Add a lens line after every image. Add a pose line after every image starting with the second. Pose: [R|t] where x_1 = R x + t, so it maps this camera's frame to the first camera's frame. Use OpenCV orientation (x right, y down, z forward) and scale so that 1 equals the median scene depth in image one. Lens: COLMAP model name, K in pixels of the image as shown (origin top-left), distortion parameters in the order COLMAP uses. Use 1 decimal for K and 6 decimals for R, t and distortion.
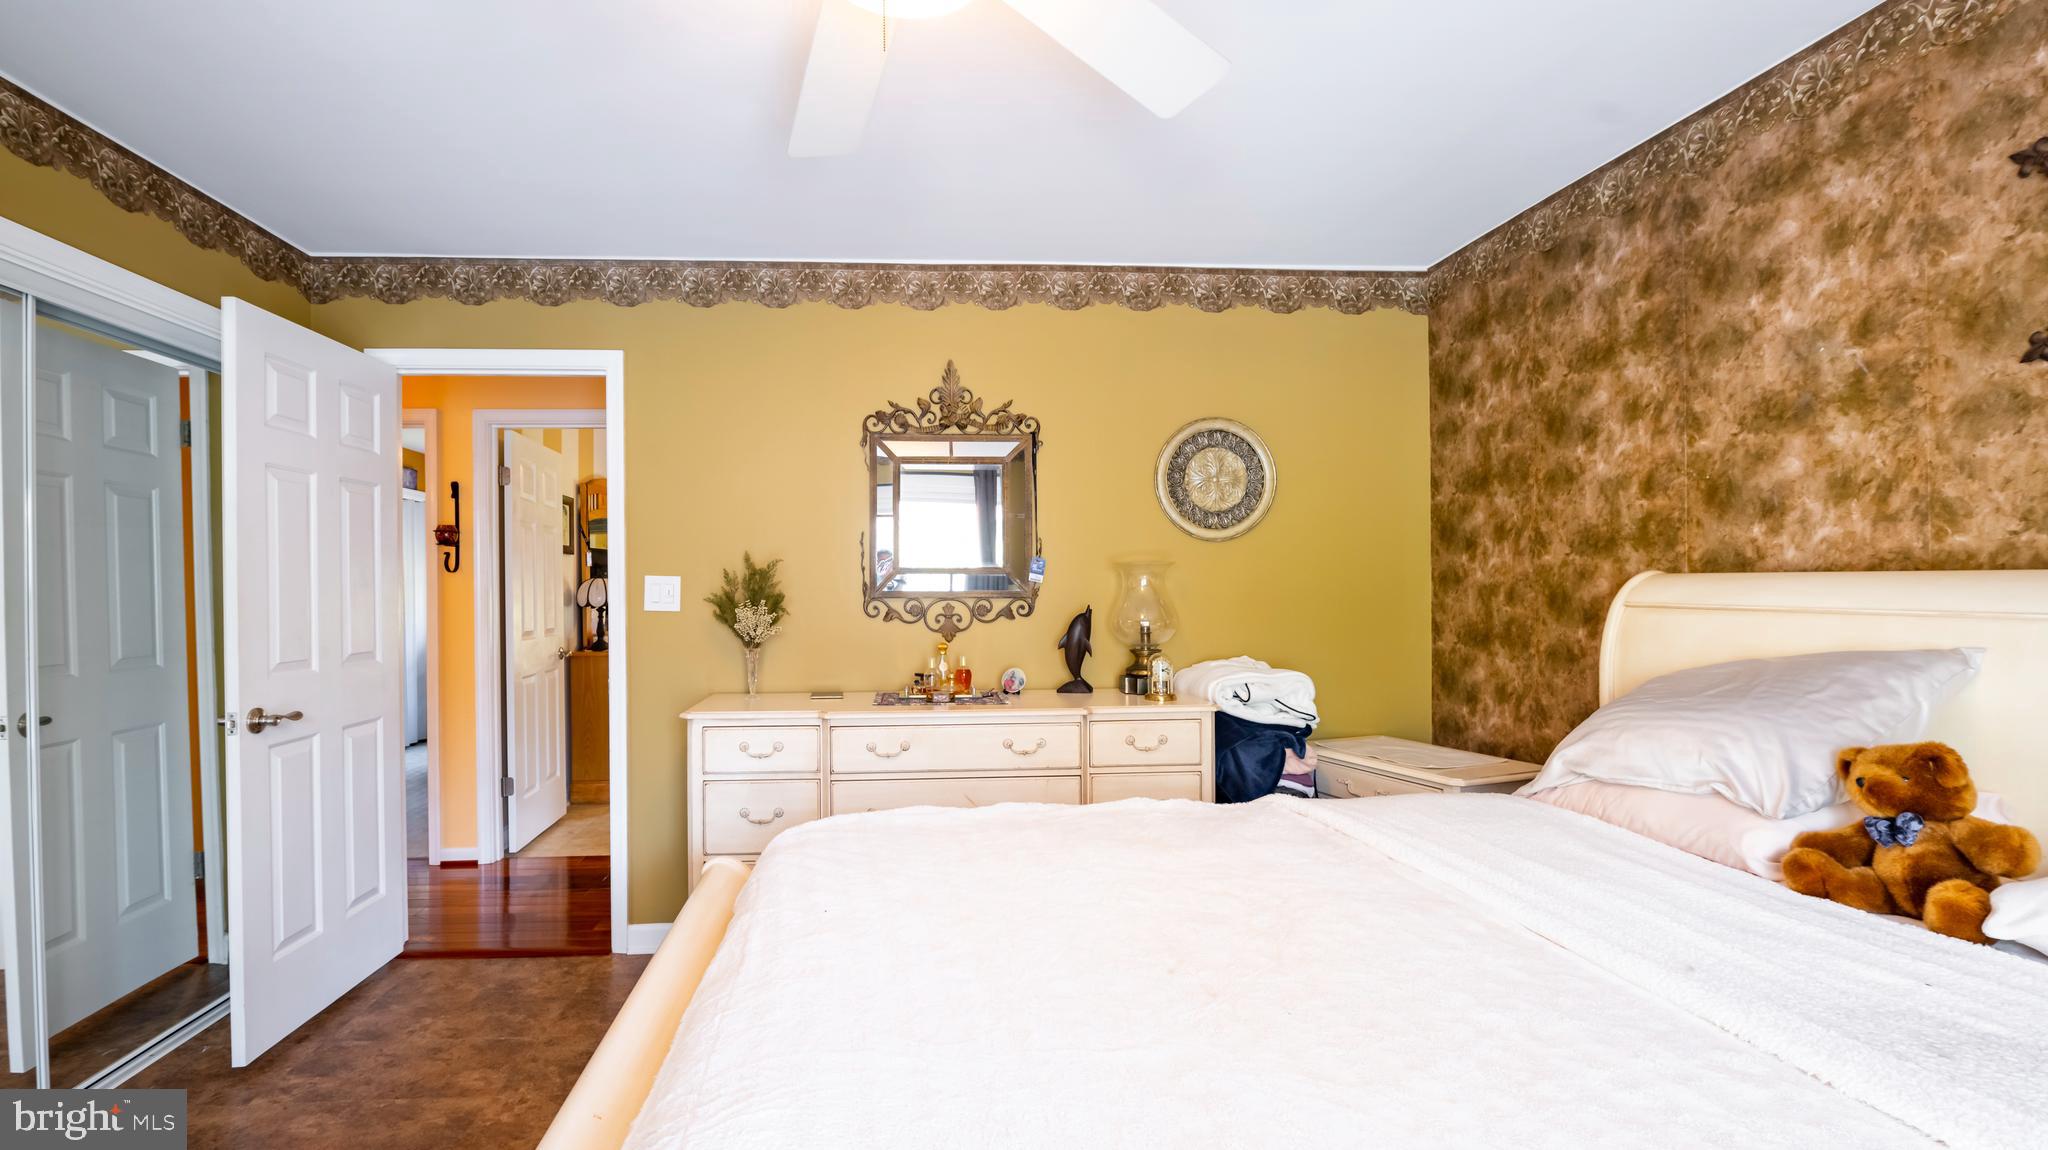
lens RADIAL K [[971.2, 0, 1001.2], [0, 971.2, 532.4], [0, 0, 1]] dist [-0.010165, 0.000515]
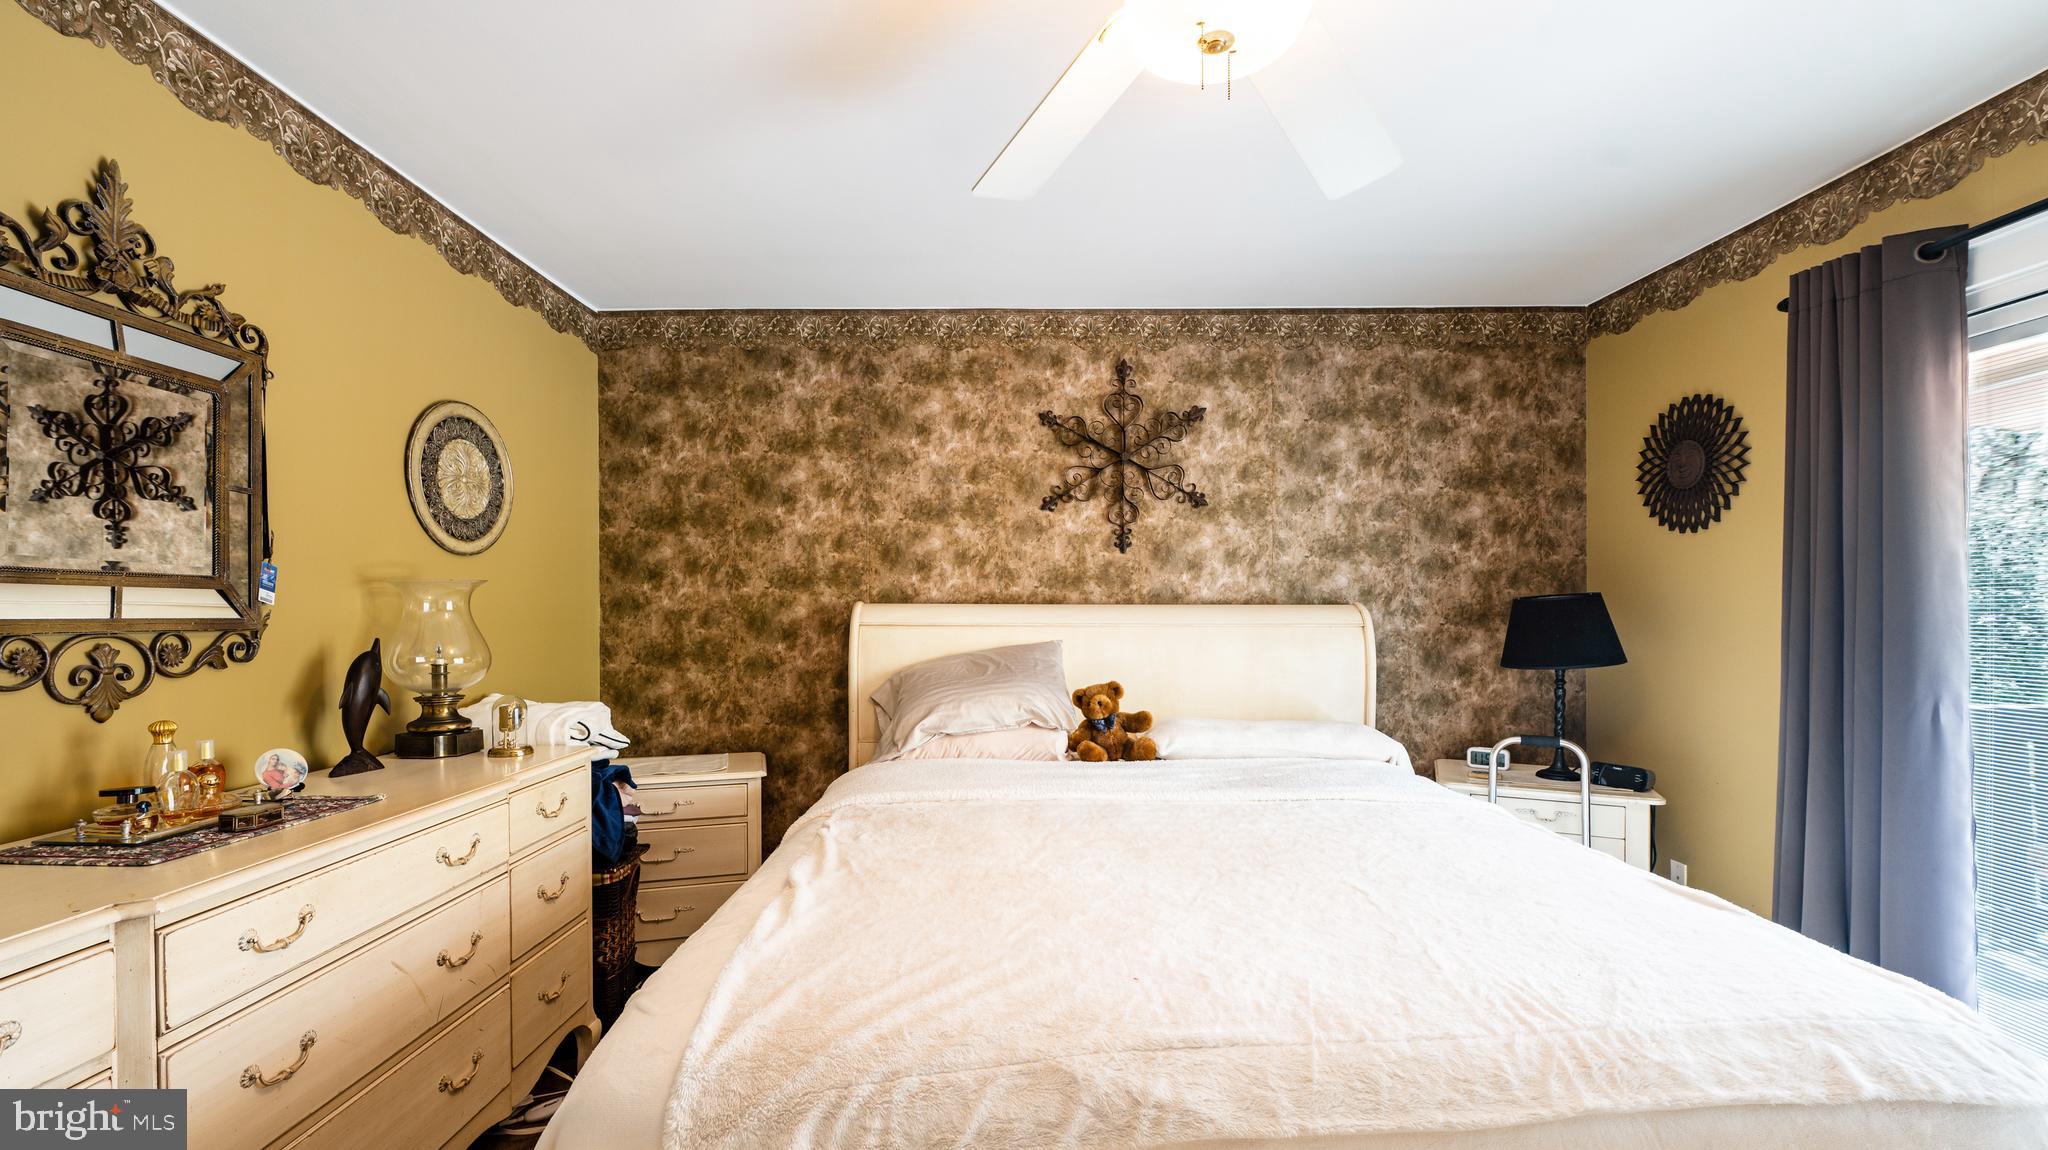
lens RADIAL K [[826.0, 0, 1024.0], [0, 826.0, 575.0], [0, 0, 1]] dist [-0.000575, -0.000036]
pose [[0.062692, 0.046827, 0.996934, -0.532834], [-0.053820, 0.997604, -0.043474, 0.036704], [-0.996581, -0.050929, 0.065062, 0.599272]]
